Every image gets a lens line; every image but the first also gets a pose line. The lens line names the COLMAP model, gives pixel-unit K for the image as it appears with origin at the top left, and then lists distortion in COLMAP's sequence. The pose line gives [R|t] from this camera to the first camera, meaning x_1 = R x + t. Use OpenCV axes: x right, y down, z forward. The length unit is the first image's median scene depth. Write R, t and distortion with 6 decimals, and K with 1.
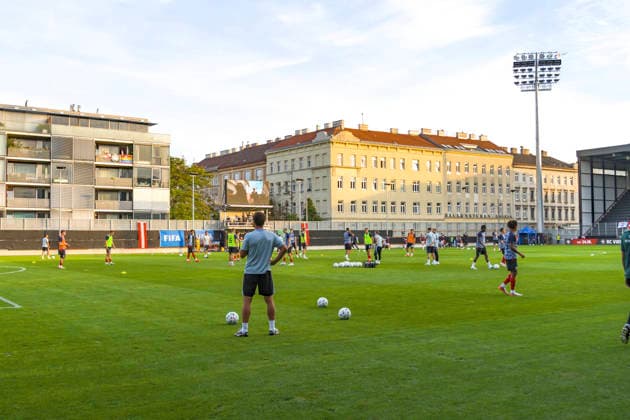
lens RADIAL K [[664.1, 0, 318.9], [0, 664.1, 215.8], [0, 0, 1]] dist [-0.017035, 0.000000]
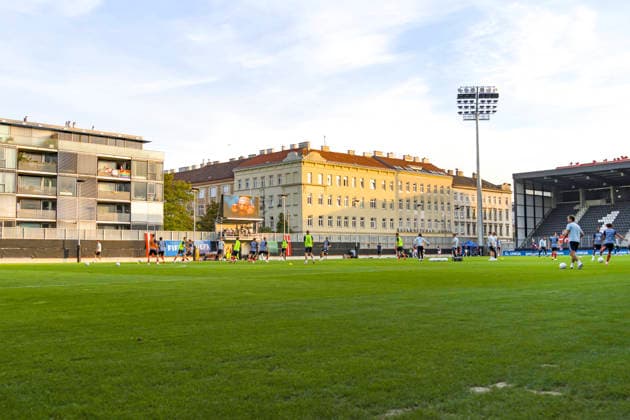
lens RADIAL K [[664.1, 0, 298.4], [0, 664.1, 211.7], [0, 0, 1]] dist [-0.017035, 0.000000]
pose [[0.990554, 0.010427, 0.136726, -0.126746], [-0.005774, 0.999392, -0.034388, 0.008088], [-0.137002, 0.033274, 0.990012, -0.072319]]
